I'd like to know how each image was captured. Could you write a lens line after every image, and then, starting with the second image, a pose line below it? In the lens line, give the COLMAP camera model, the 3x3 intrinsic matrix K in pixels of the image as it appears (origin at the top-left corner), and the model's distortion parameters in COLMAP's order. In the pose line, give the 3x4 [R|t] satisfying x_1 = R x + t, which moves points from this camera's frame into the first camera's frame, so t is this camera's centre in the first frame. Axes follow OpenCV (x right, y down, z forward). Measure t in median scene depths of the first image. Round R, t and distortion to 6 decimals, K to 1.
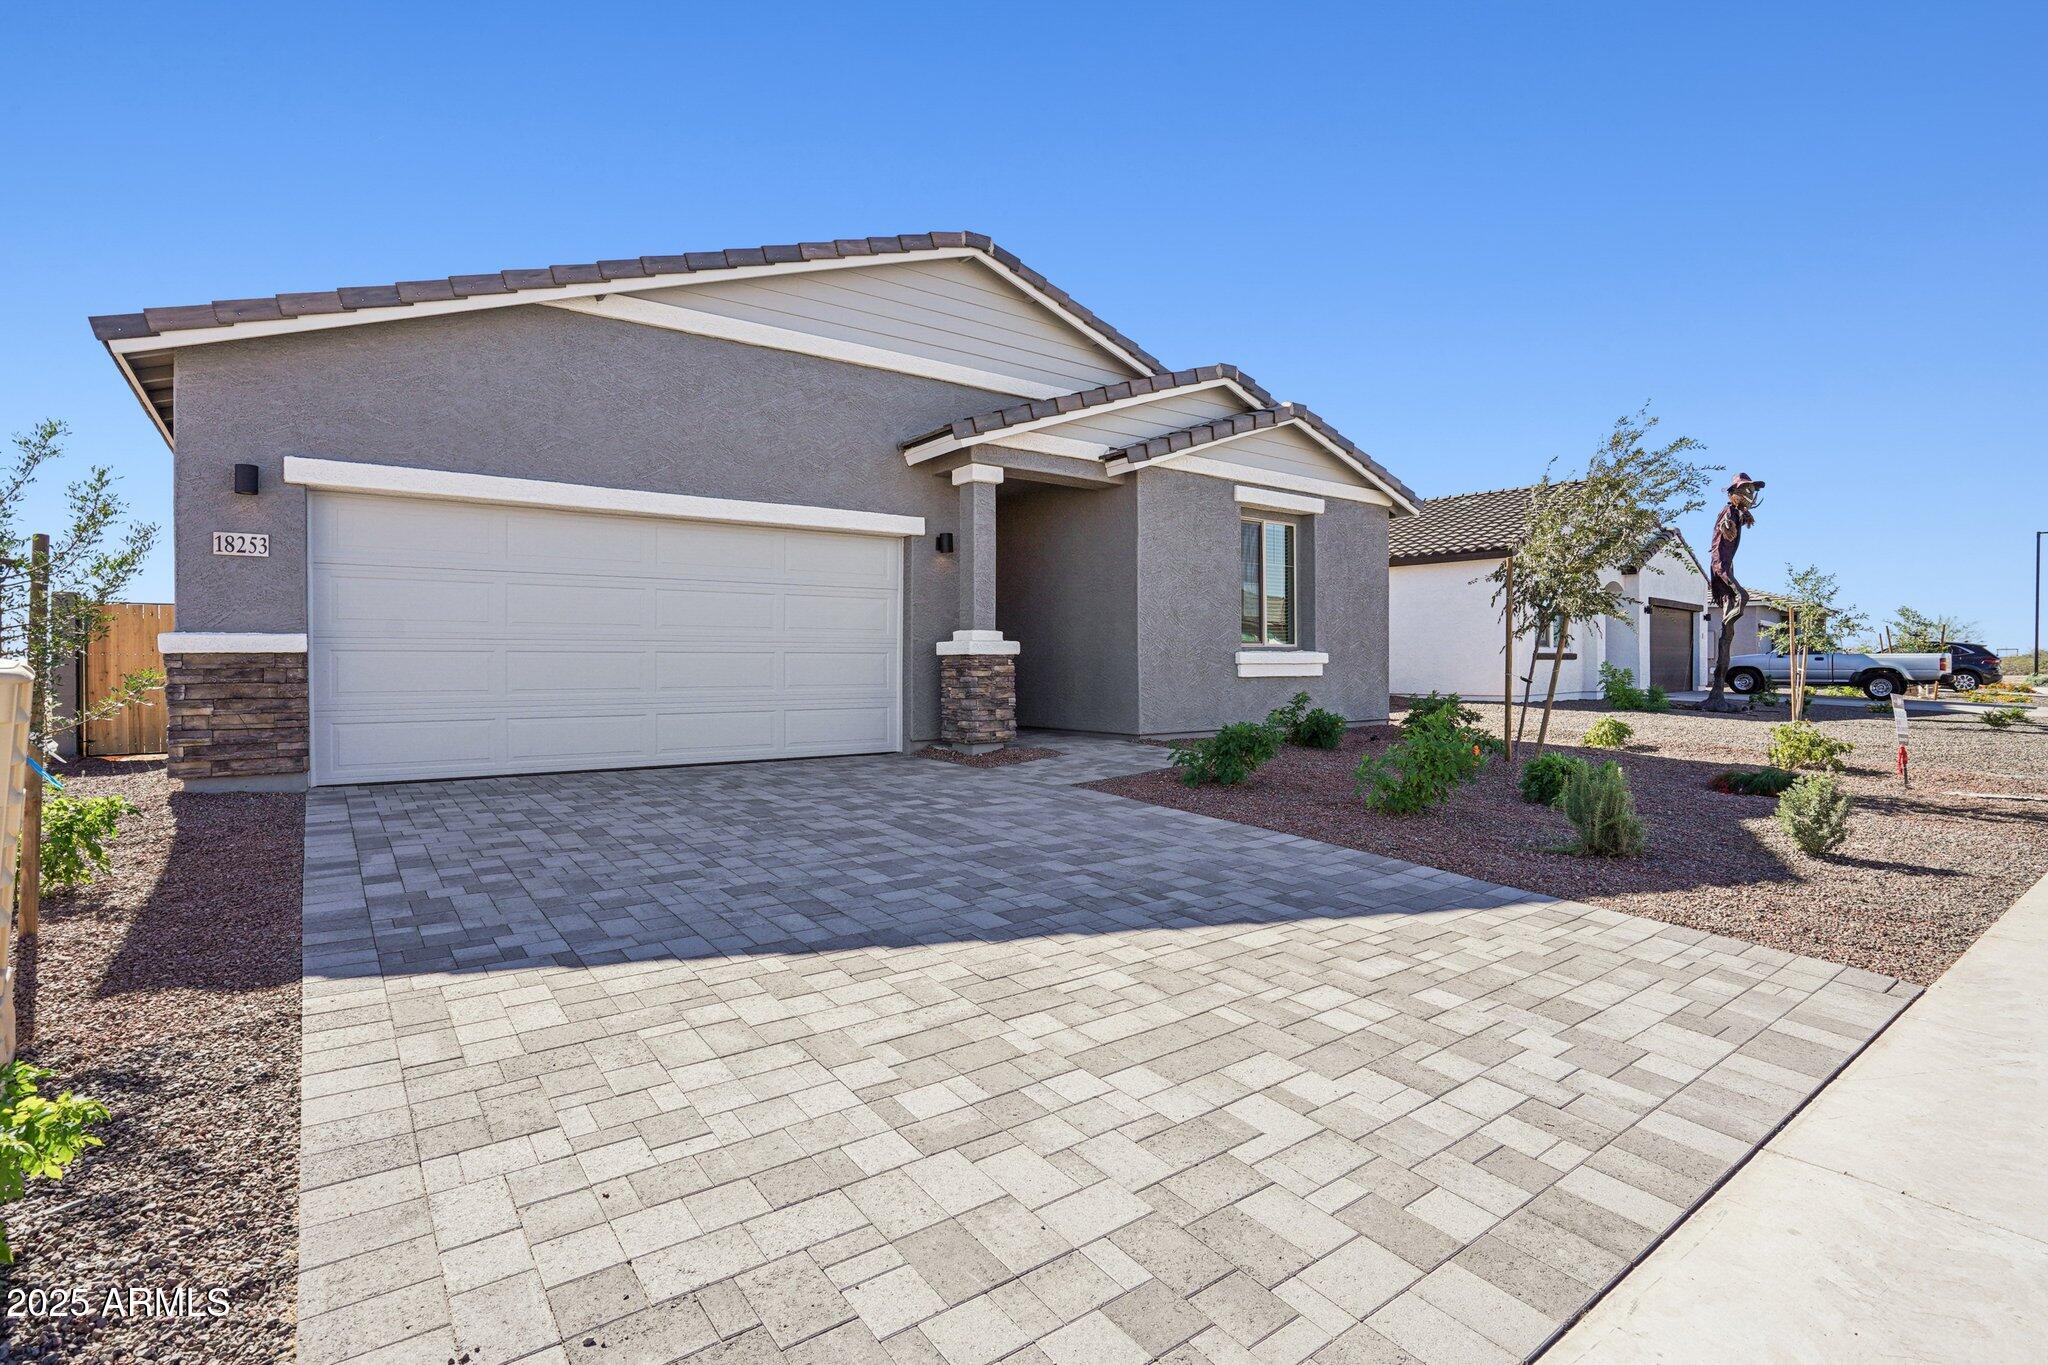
lens RADIAL K [[957.8, 0, 1018.7], [0, 957.8, 661.5], [0, 0, 1]] dist [-0.001419, 0.000311]
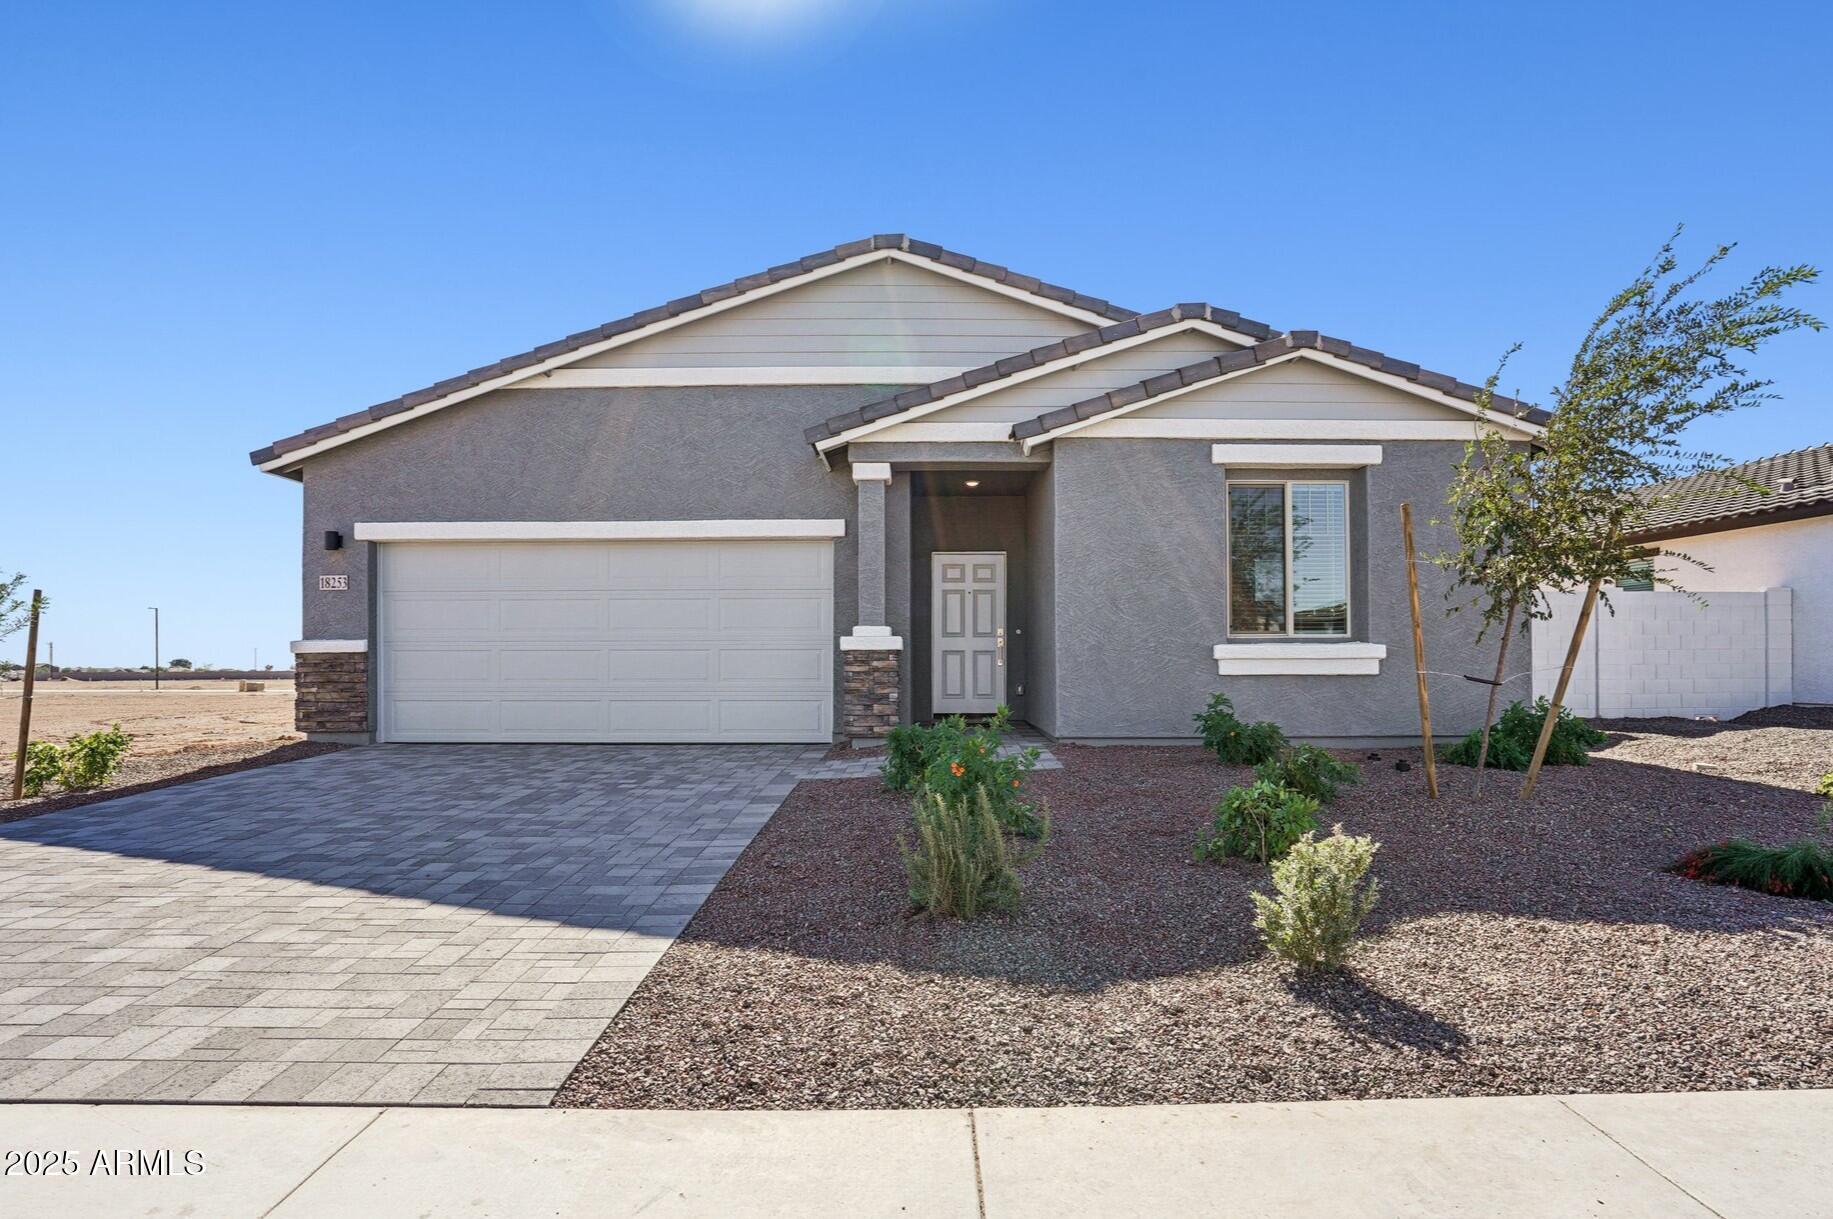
lens RADIAL K [[948.0, 0, 919.5], [0, 948.0, 664.5], [0, 0, 1]] dist [-0.016794, -0.000287]
pose [[0.812747, -0.002009, -0.582614, 0.599939], [0.001529, 0.999998, -0.001315, 0.009505], [0.582615, 0.000178, 0.812748, 0.222318]]
